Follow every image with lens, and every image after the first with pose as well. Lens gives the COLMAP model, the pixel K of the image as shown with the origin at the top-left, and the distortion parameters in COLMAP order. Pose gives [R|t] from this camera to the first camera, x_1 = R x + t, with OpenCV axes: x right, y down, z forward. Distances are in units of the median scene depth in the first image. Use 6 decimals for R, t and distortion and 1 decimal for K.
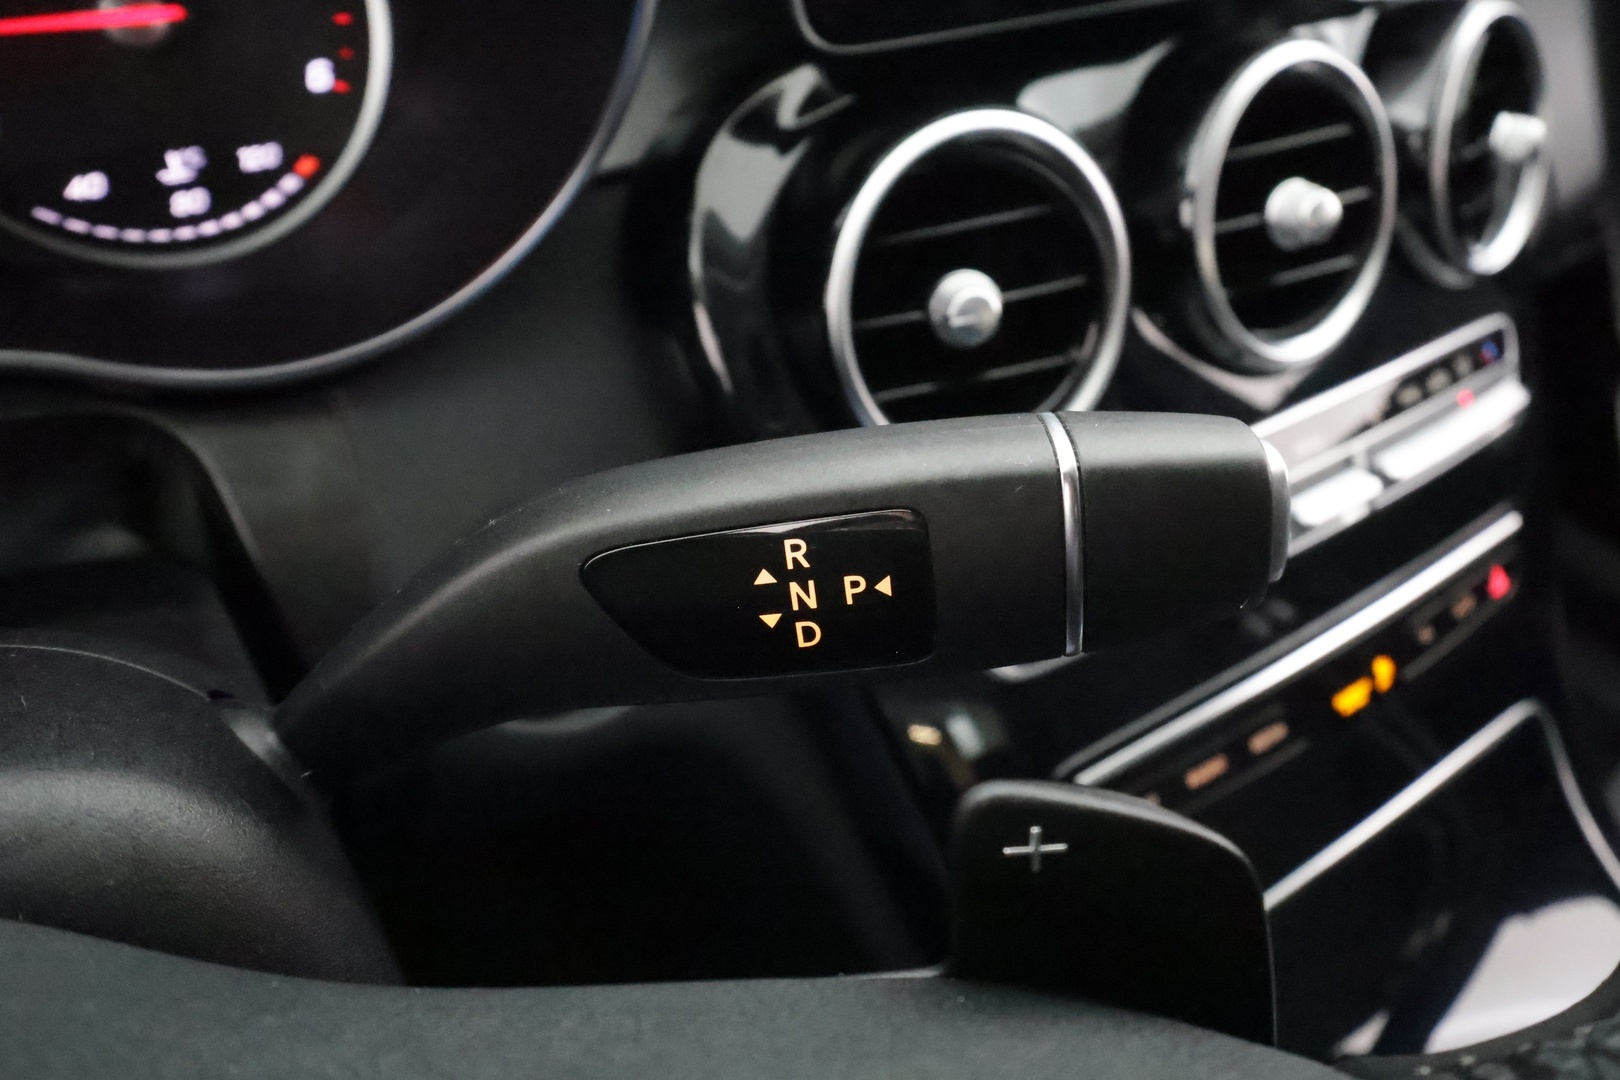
lens RADIAL K [[1260.0, 0, 818.0], [0, 1260.0, 537.3], [0, 0, 1]] dist [0.001727, 0.005869]
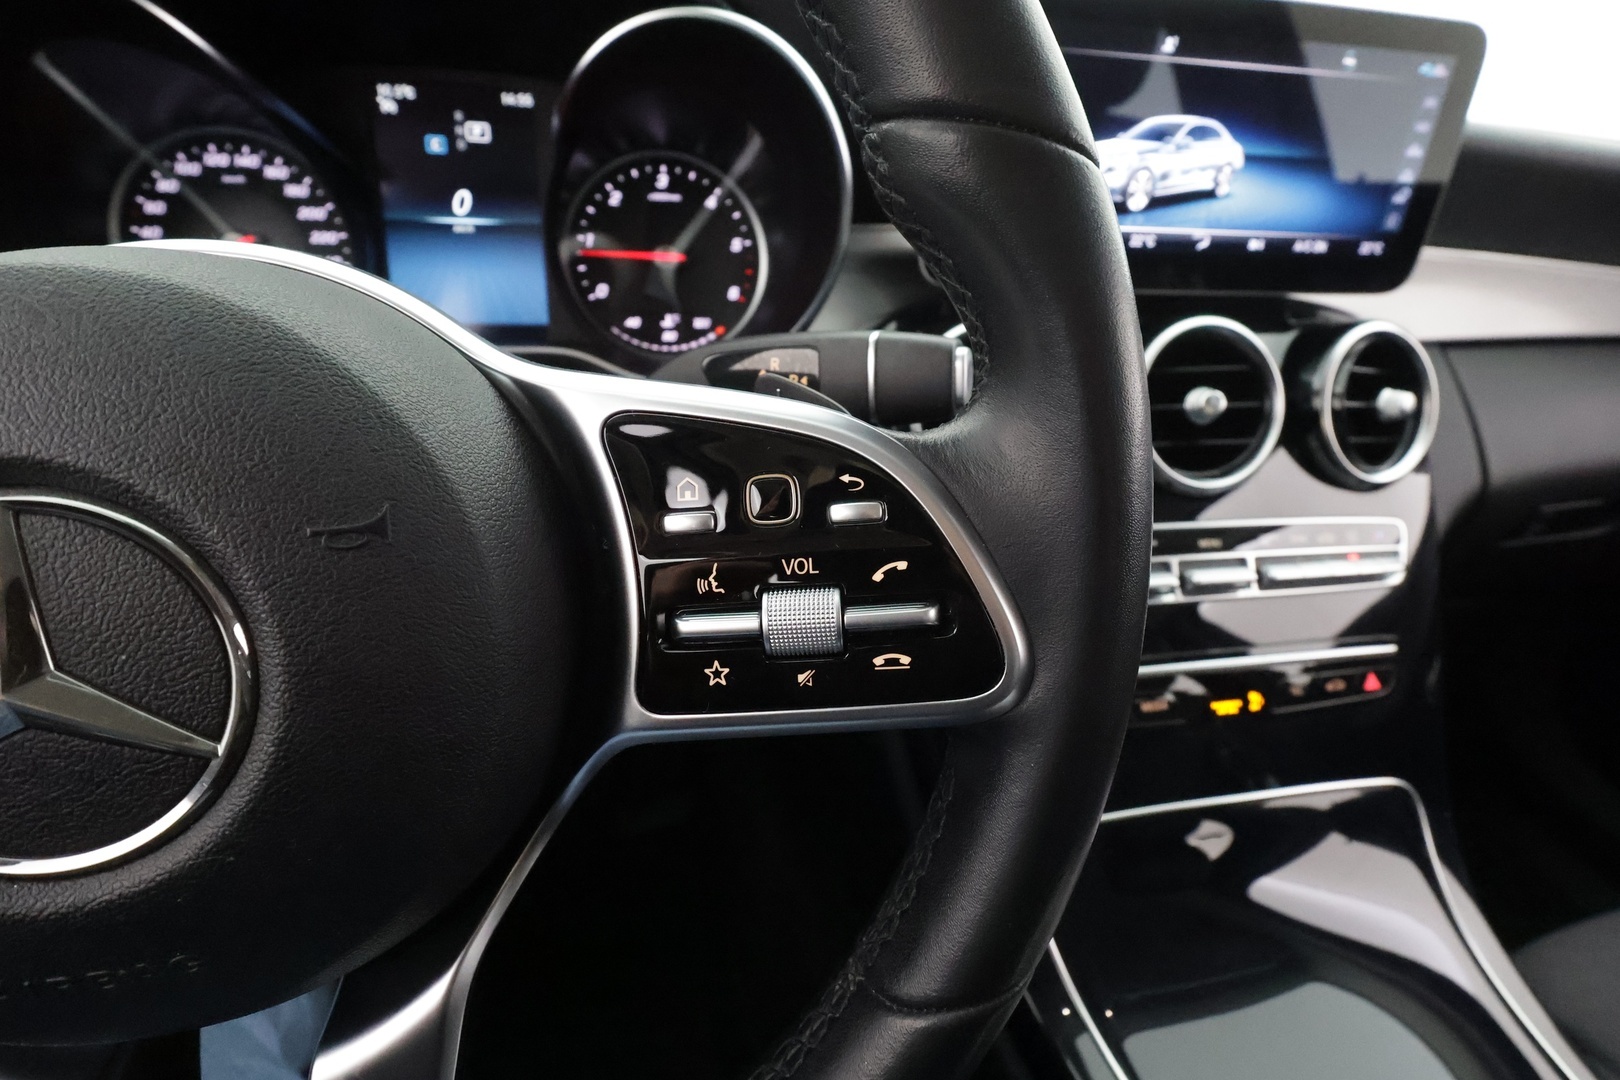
lens RADIAL K [[820.2, 0, 814.1], [0, 820.2, 545.0], [0, 0, 1]] dist [-0.009102, 0.003428]
pose [[0.917708, 0.164816, -0.361453, 0.371147], [-0.248943, 0.947656, -0.199939, 0.346245], [0.309580, 0.273467, 0.910701, -0.209297]]
